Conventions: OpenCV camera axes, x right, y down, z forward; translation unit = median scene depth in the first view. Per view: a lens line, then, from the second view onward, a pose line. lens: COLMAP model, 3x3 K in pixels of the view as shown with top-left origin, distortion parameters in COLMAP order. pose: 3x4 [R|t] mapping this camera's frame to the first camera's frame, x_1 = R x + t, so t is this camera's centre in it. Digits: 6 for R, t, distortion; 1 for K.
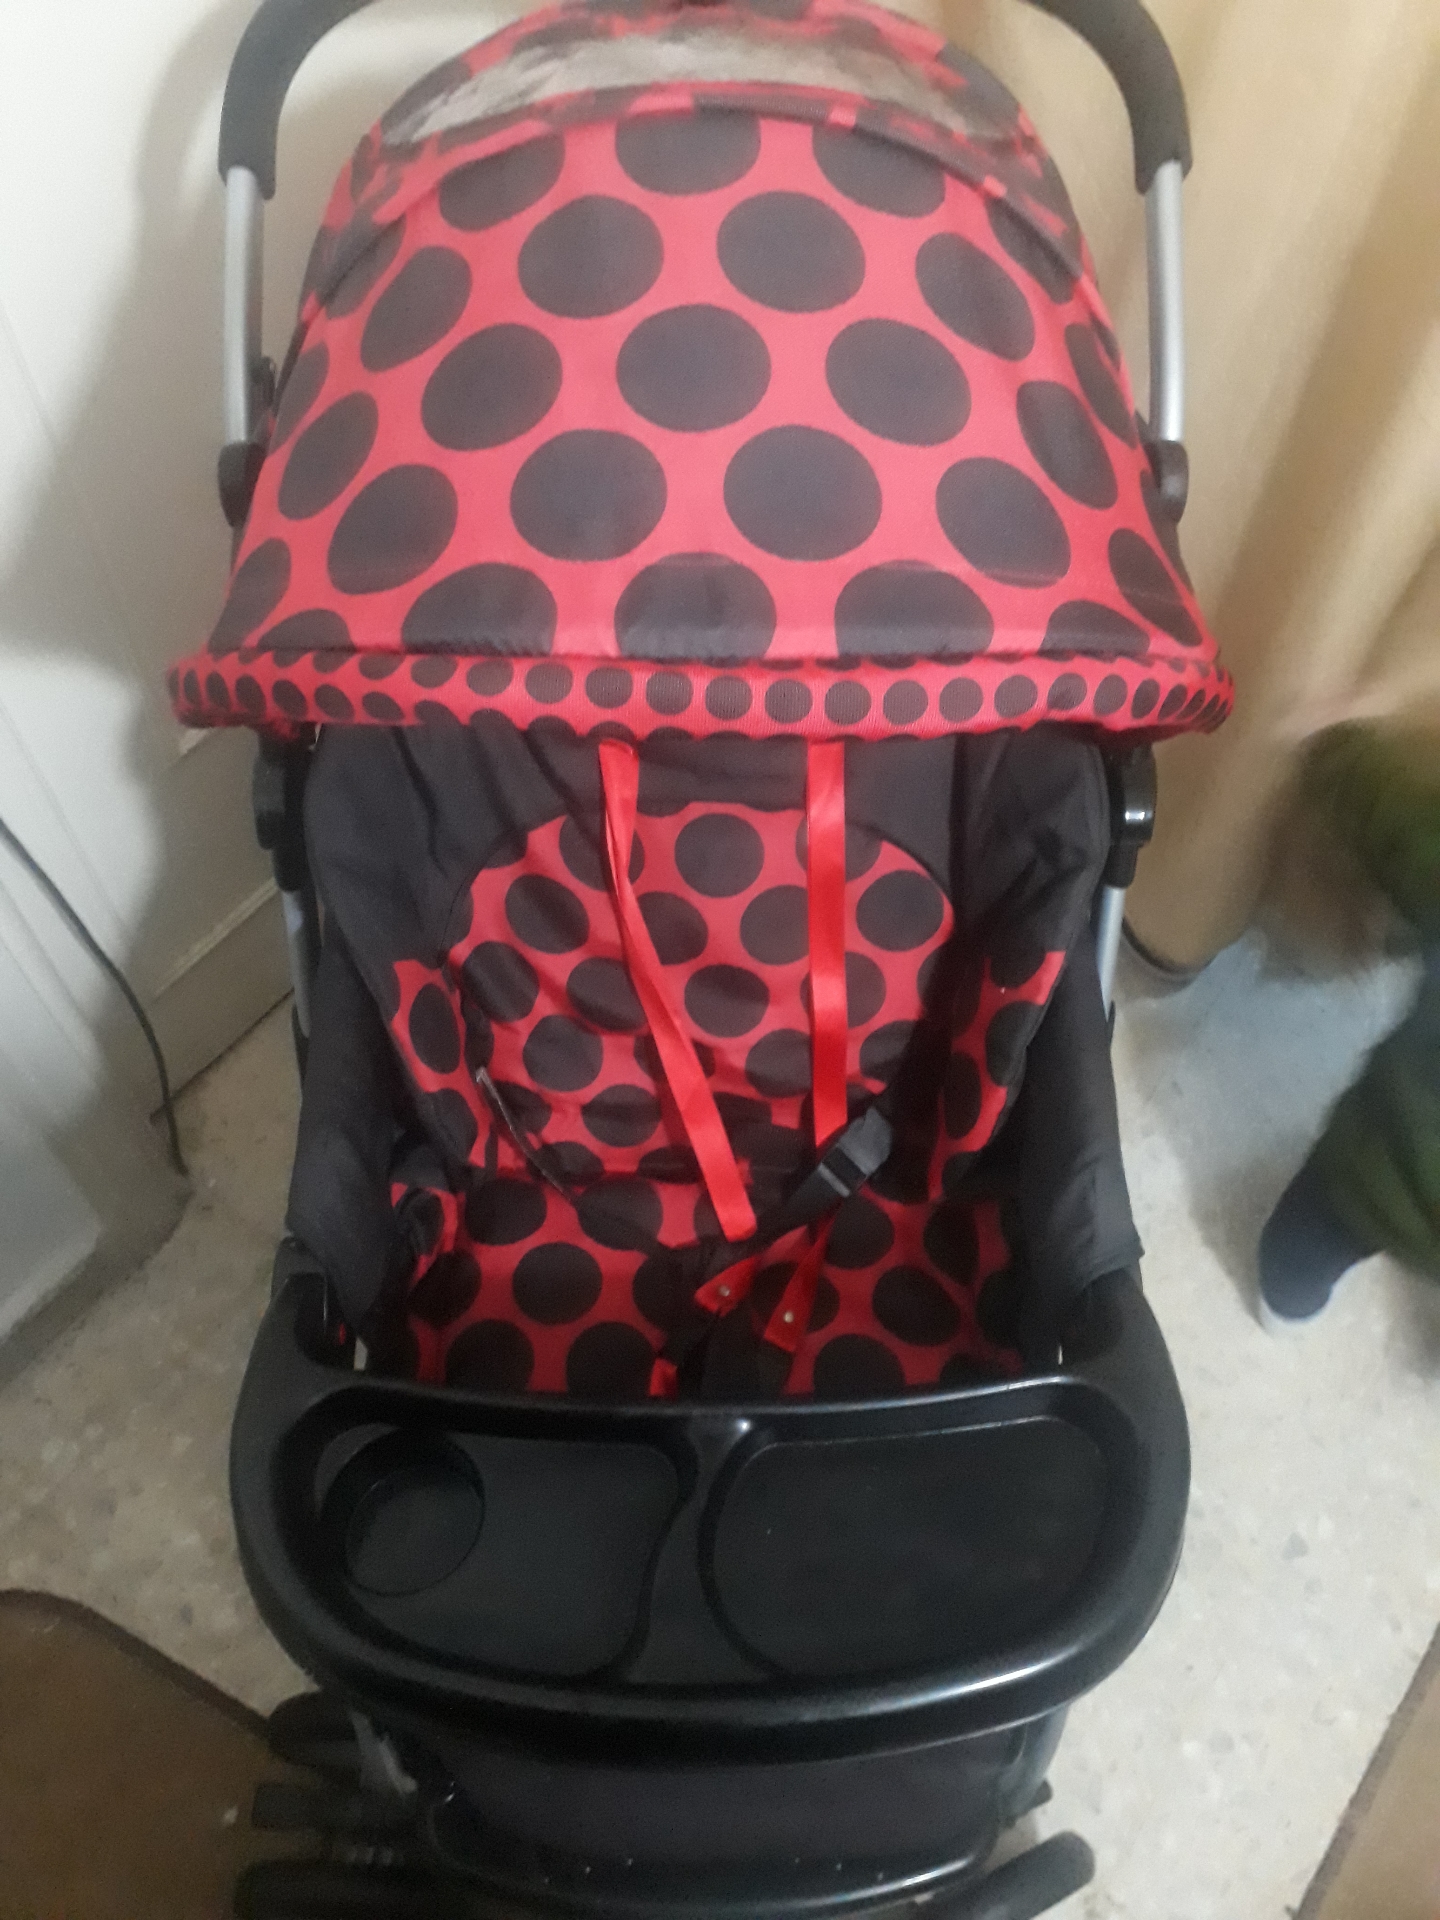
lens RADIAL K [[1491.2, 0, 710.2], [0, 1491.2, 952.1], [0, 0, 1]] dist [0.130679, -0.078225]
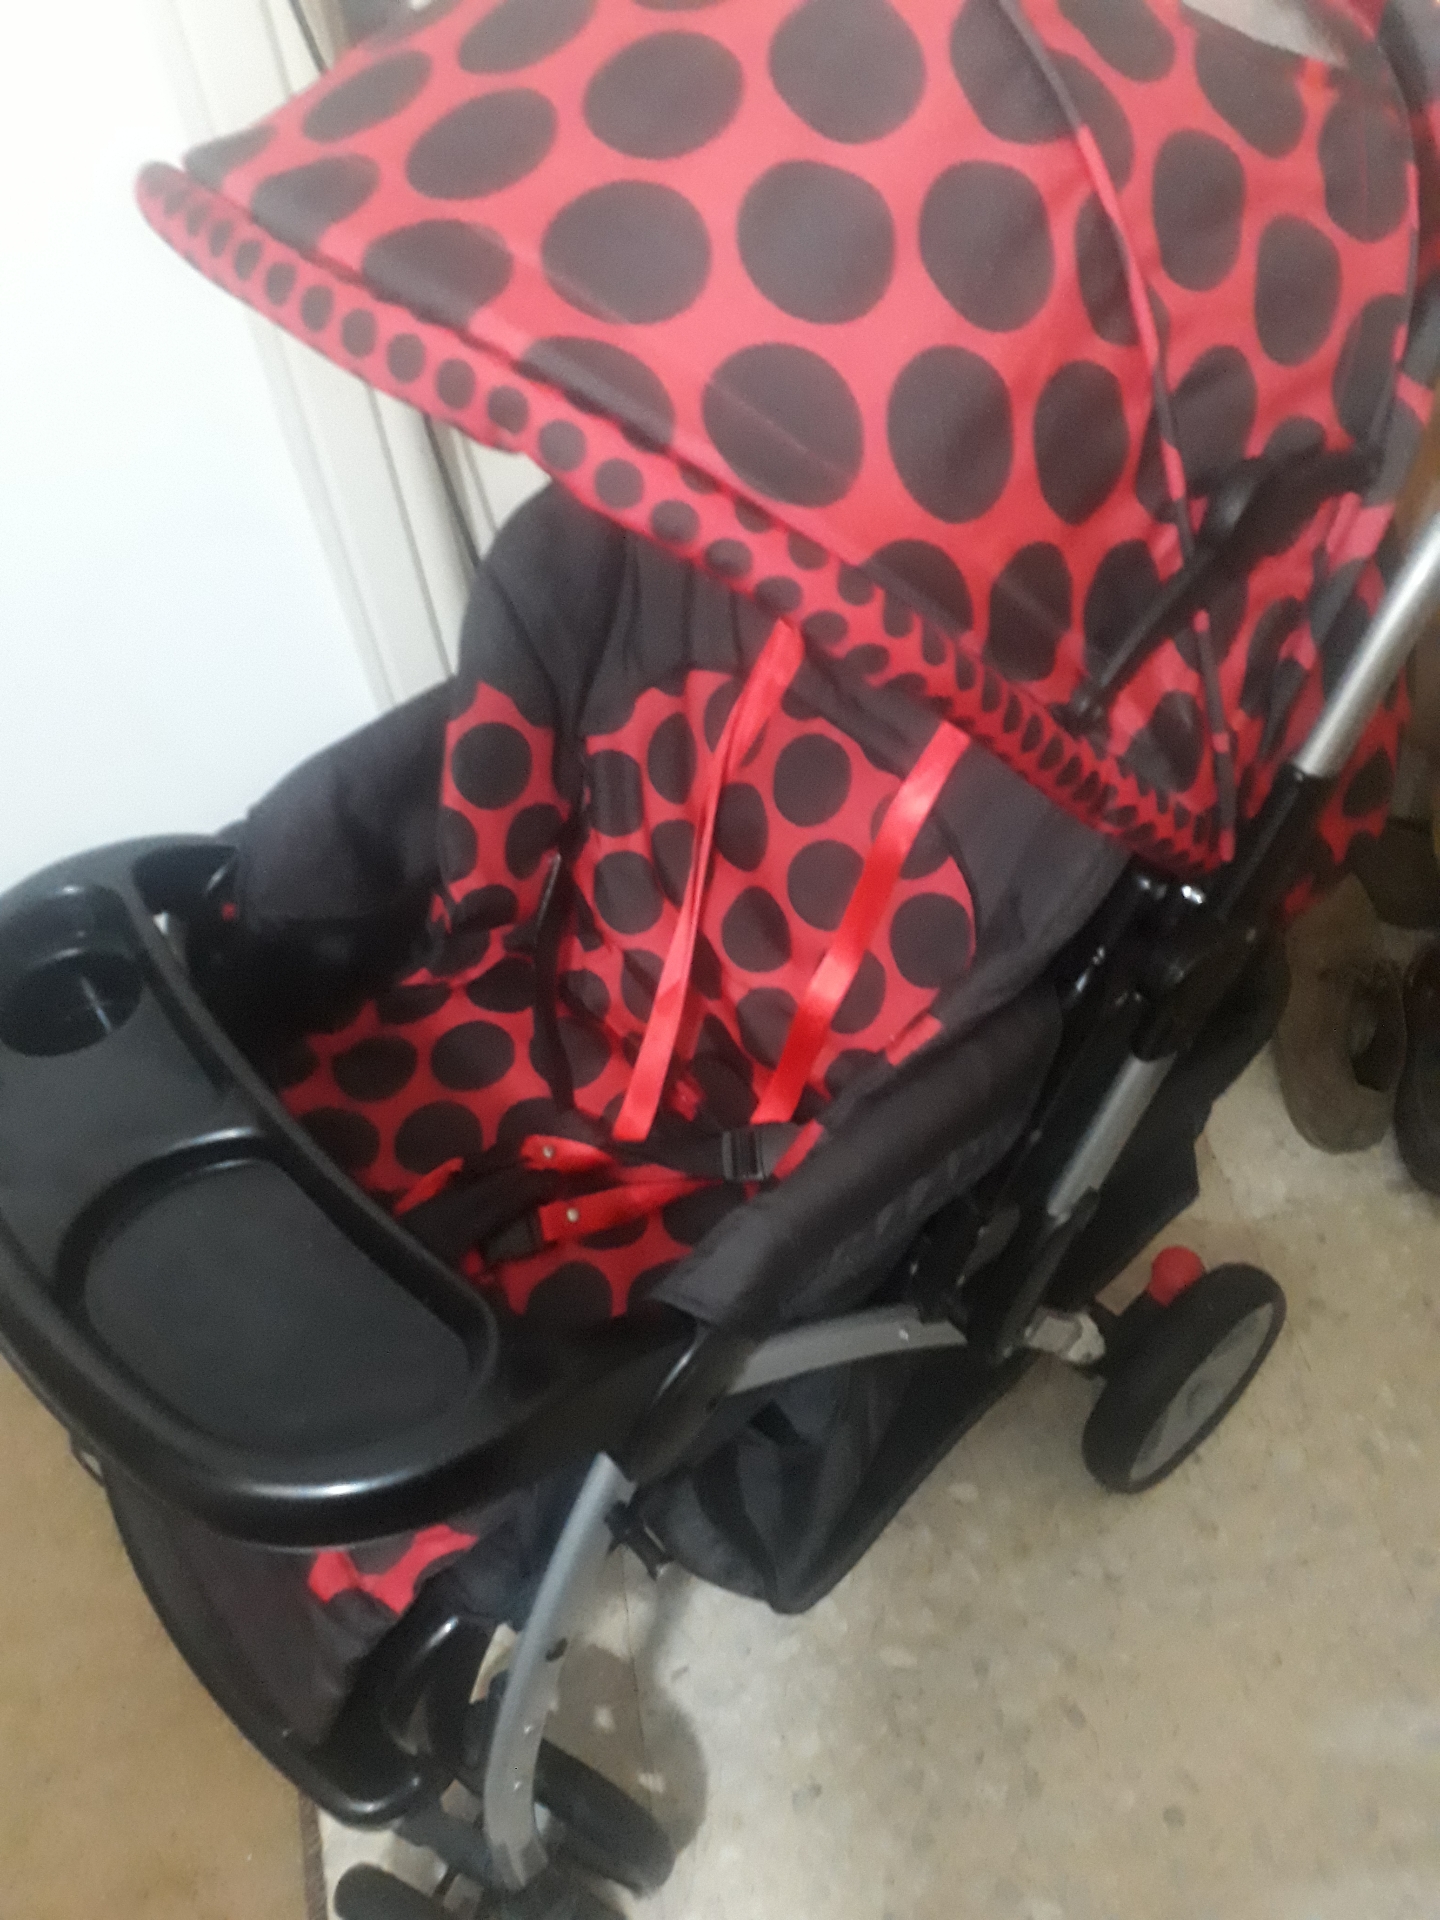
lens RADIAL K [[1491.2, 0, 729.5], [0, 1491.2, 969.8], [0, 0, 1]] dist [0.130679, -0.078225]
pose [[0.647130, 0.539719, -0.538448, 0.538173], [-0.574181, 0.809663, 0.121498, -0.053394], [0.501536, 0.230542, 0.833854, 0.224337]]
